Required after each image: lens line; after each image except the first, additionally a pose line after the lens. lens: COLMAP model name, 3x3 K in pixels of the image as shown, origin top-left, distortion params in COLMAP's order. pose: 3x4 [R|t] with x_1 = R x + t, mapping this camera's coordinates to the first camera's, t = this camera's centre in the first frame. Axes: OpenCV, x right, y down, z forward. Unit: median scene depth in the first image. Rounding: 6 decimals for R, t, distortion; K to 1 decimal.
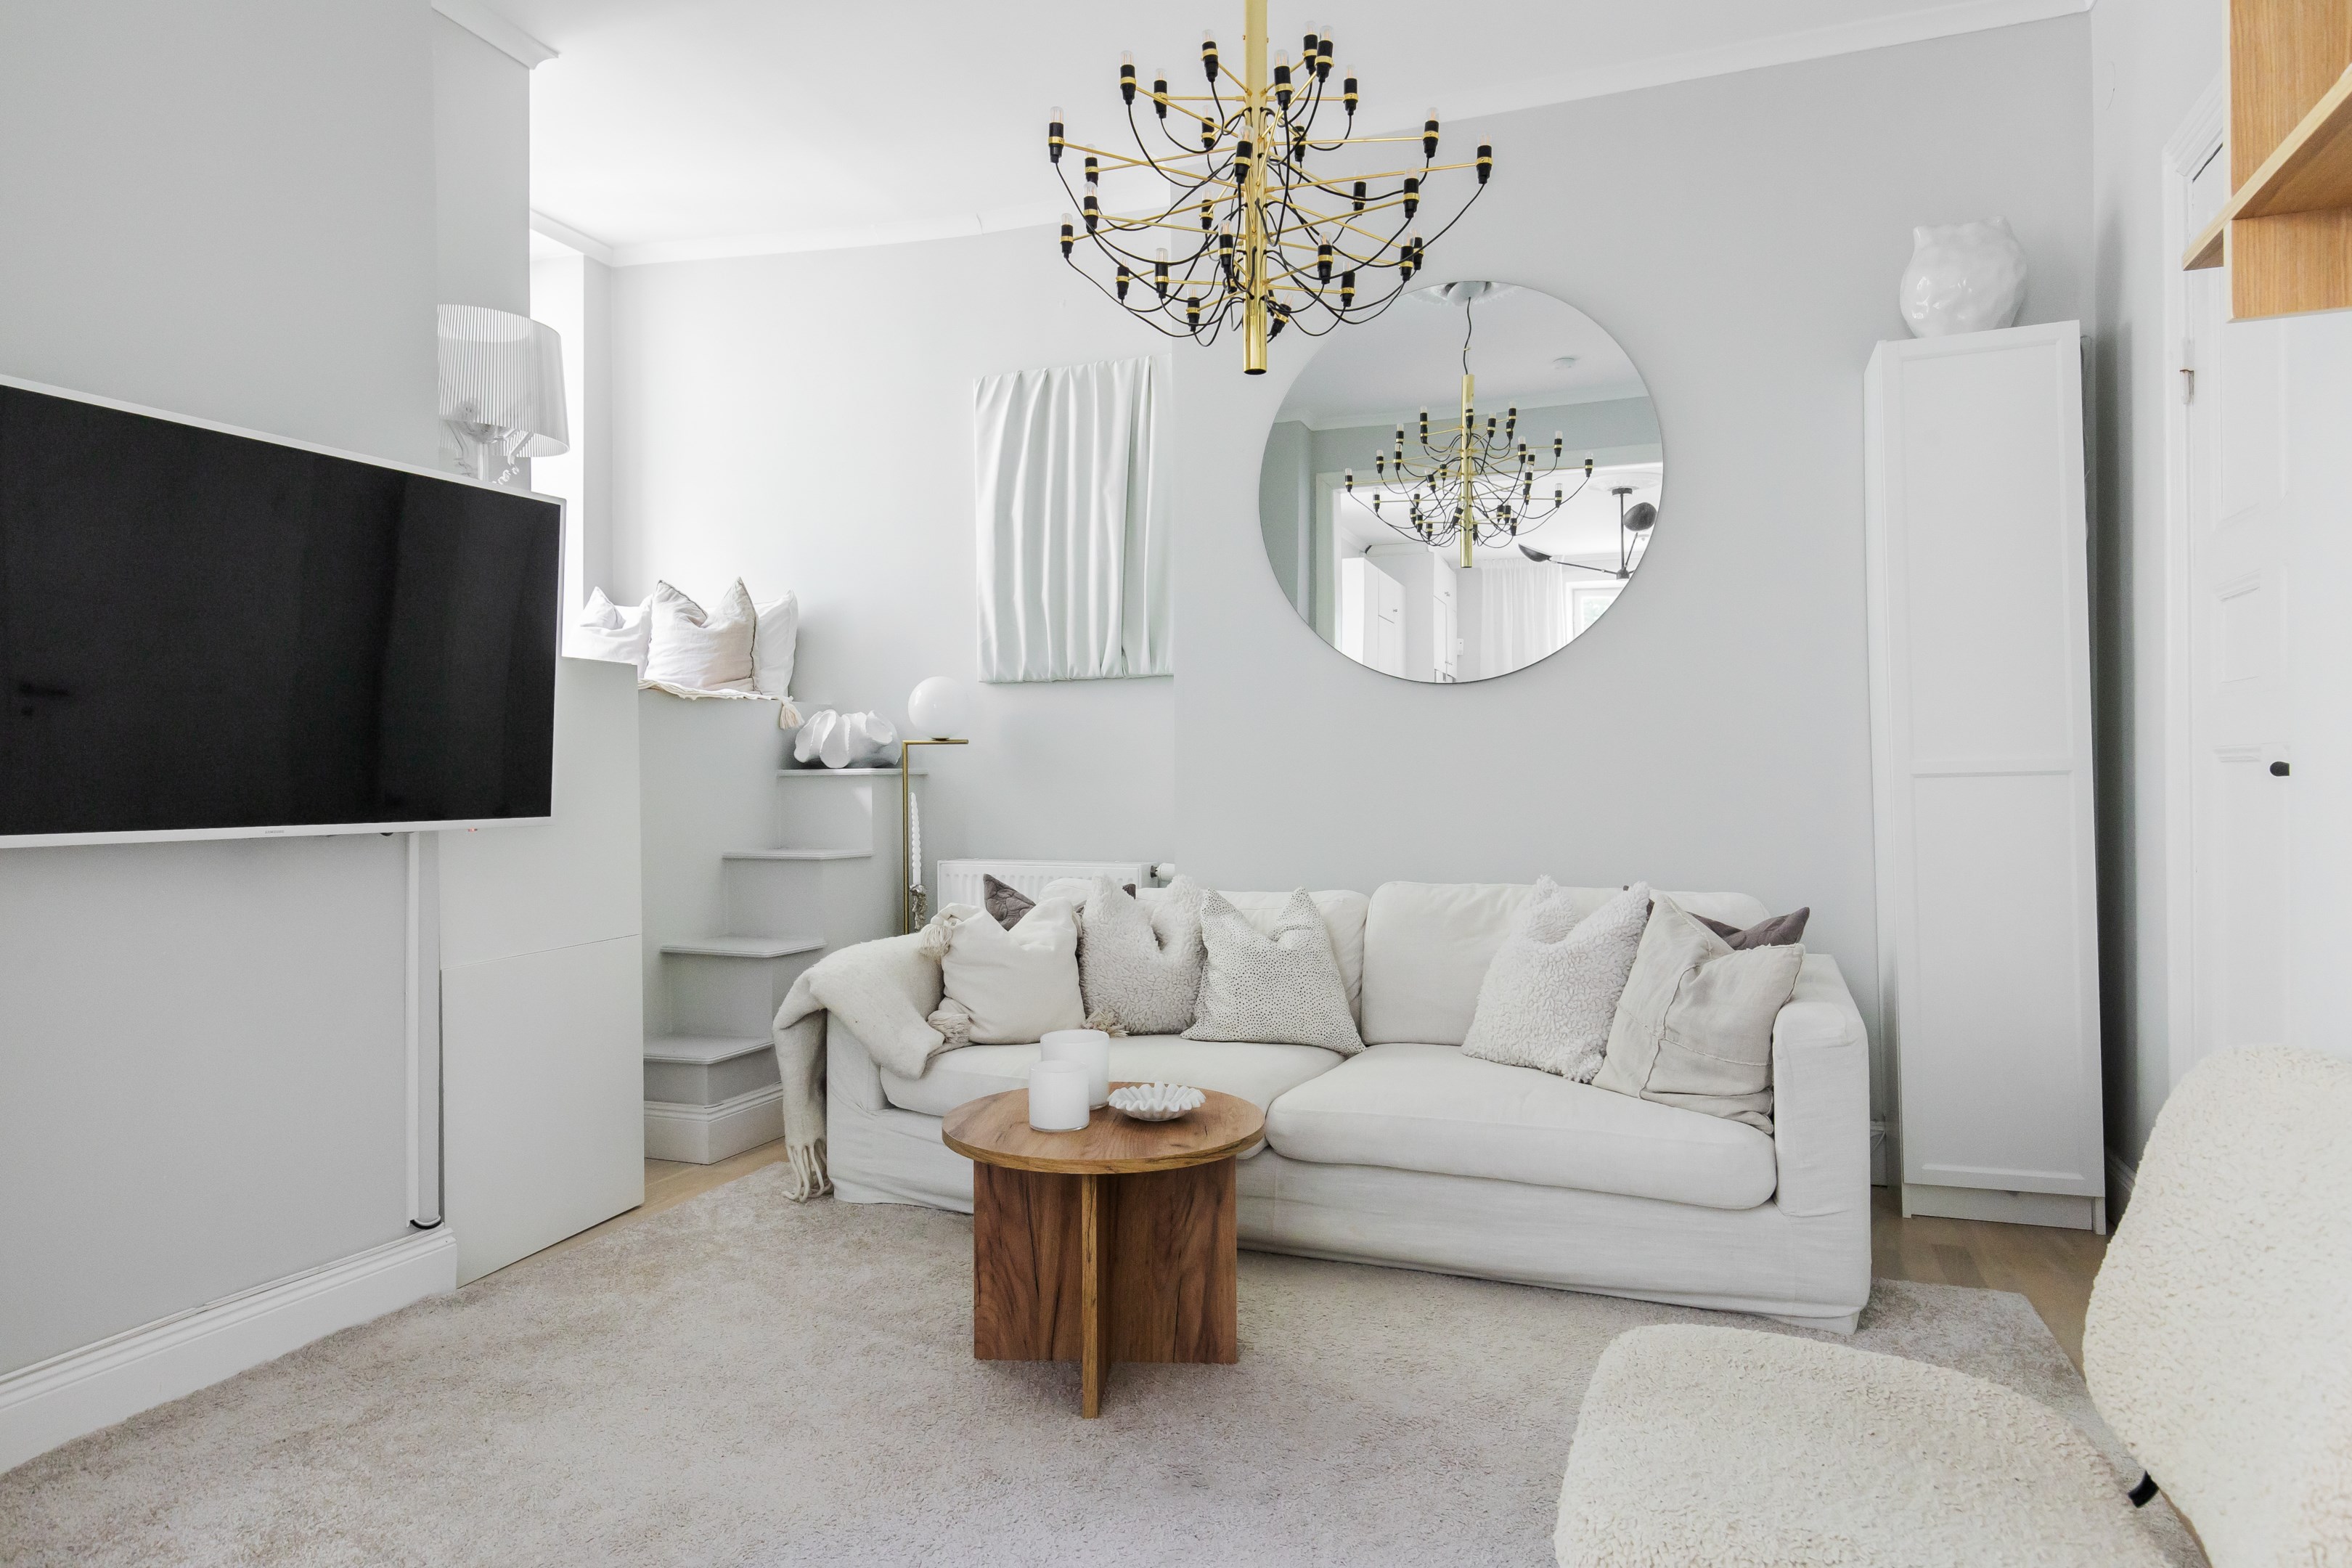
lens RADIAL K [[1397.4, 0, 1176.0], [0, 1397.4, 784.0], [0, 0, 1]] dist [0.000291, -0.000415]
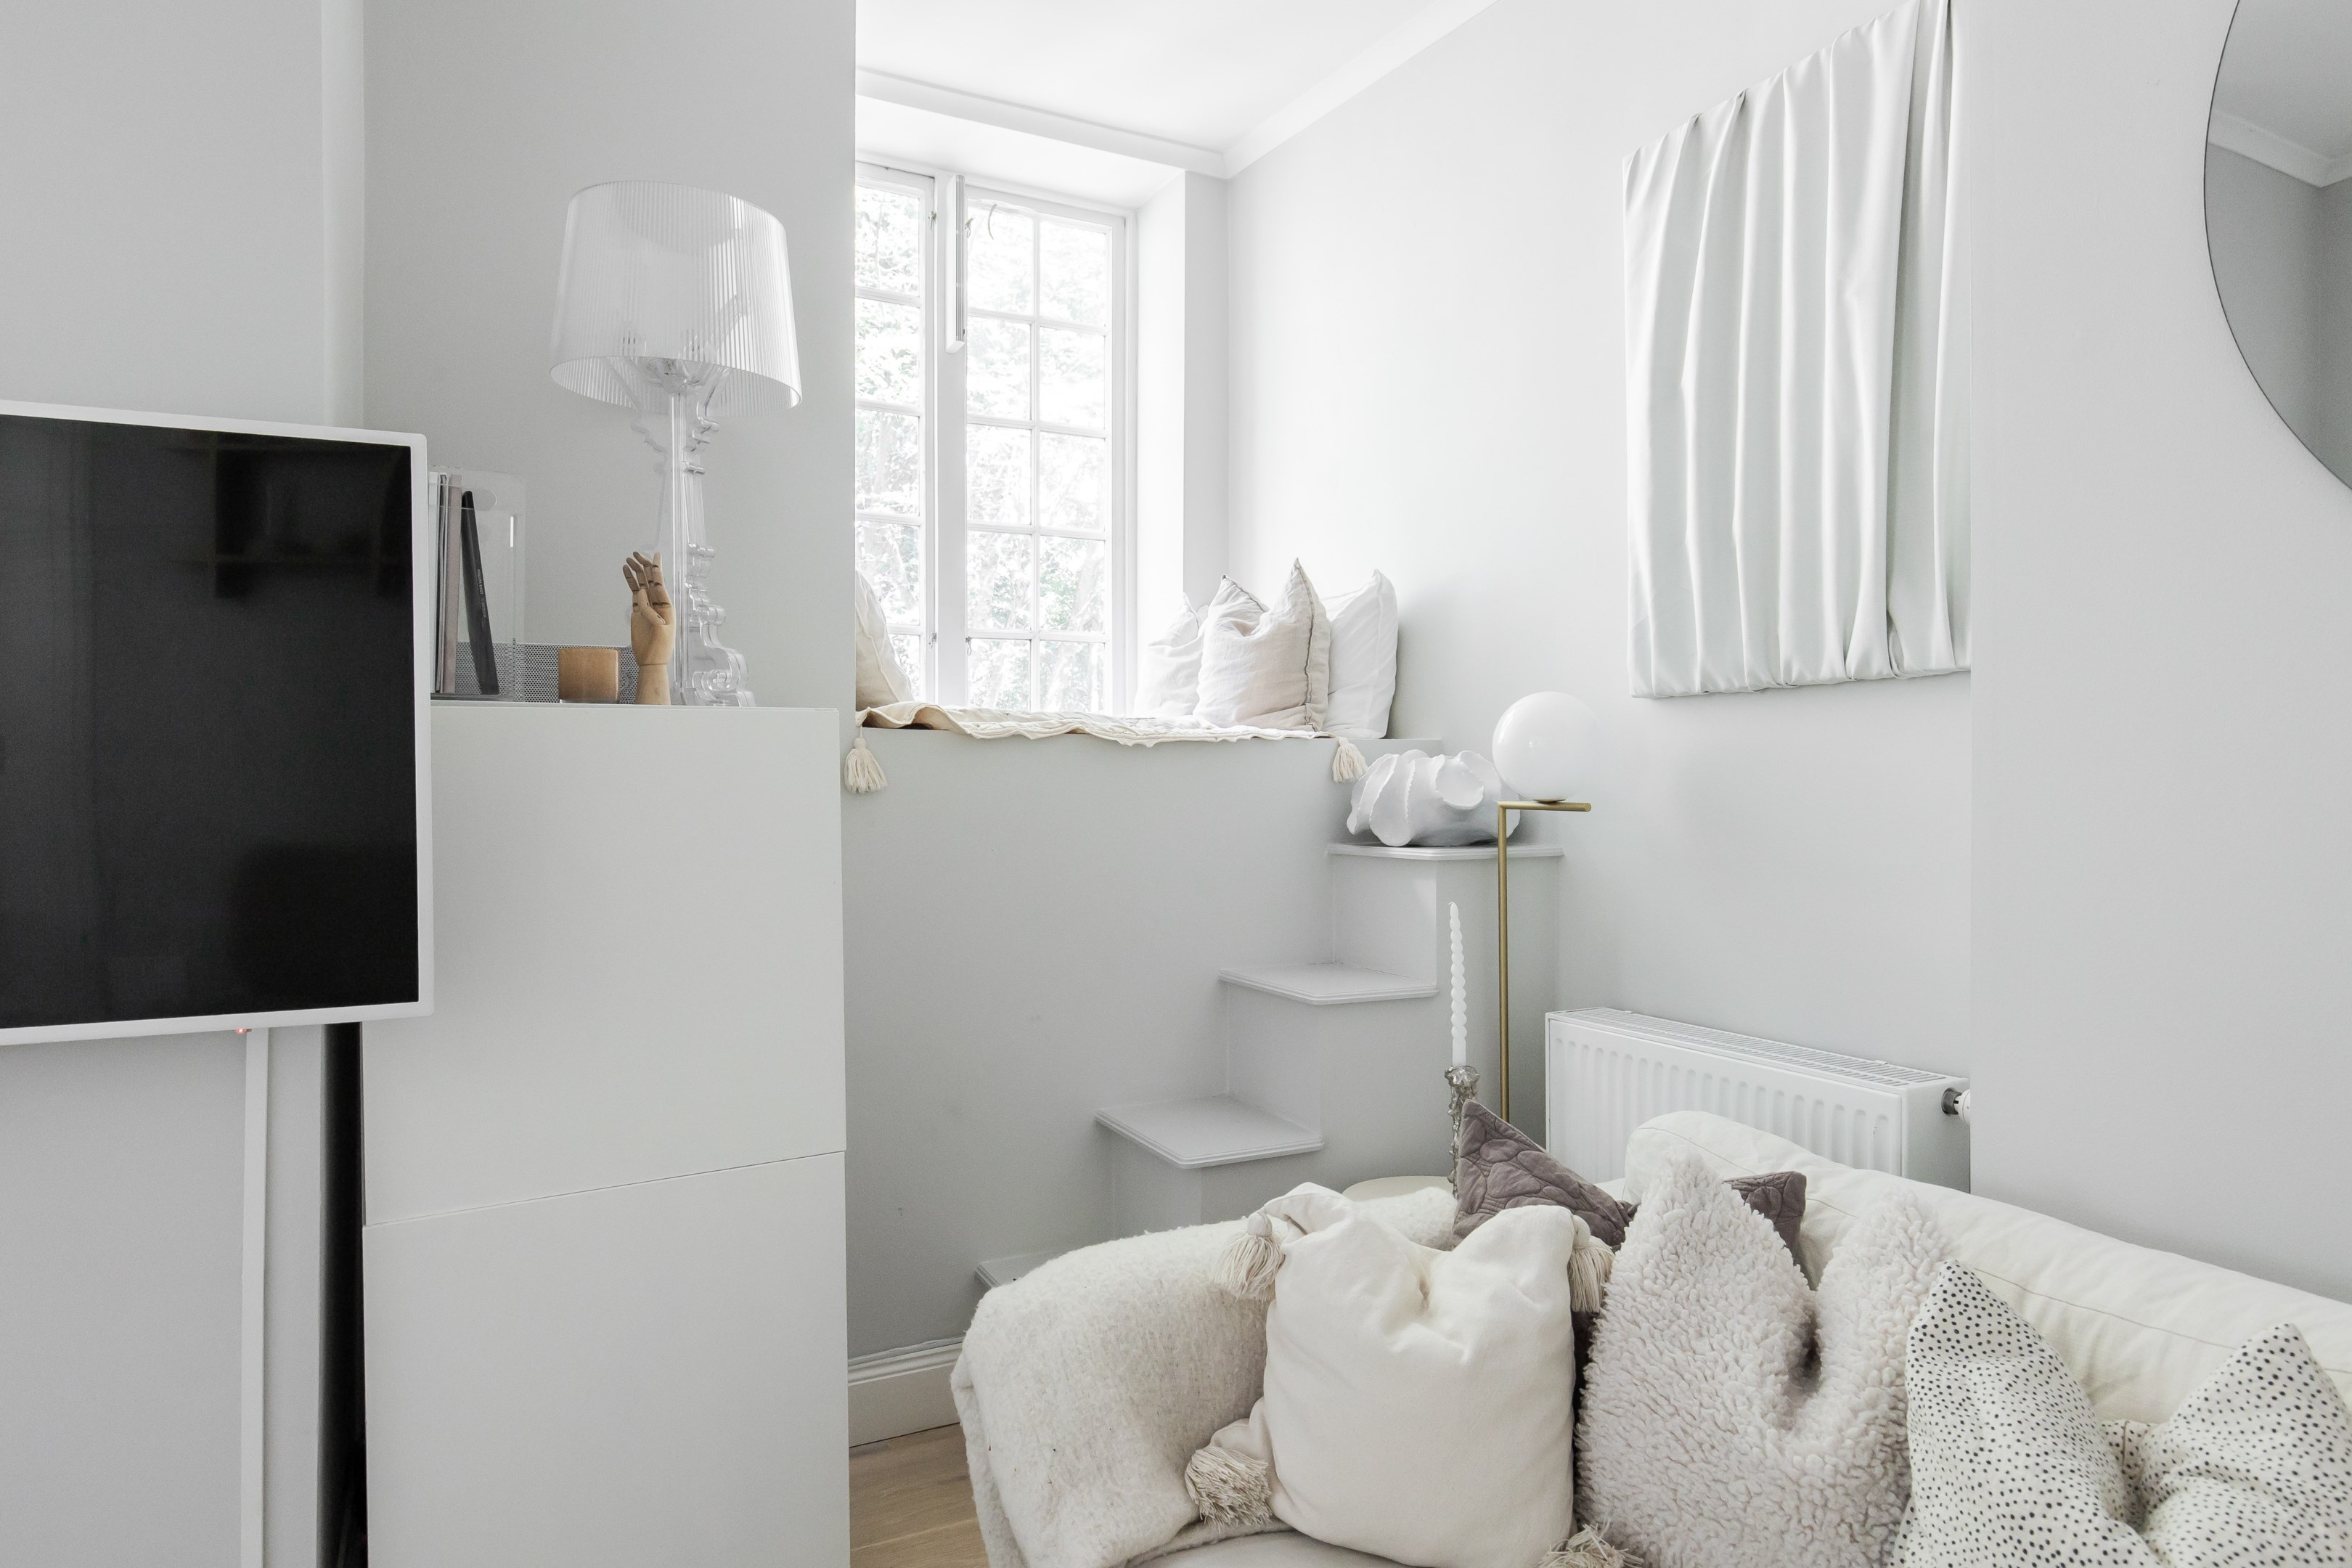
lens RADIAL K [[1326.3, 0, 1176.0], [0, 1326.3, 784.0], [0, 0, 1]] dist [-0.020008, 0.001279]
pose [[0.729137, 0.002968, -0.684362, 0.089337], [0.000823, 0.999986, 0.005213, -0.042217], [0.684368, -0.004364, 0.729124, 0.500202]]
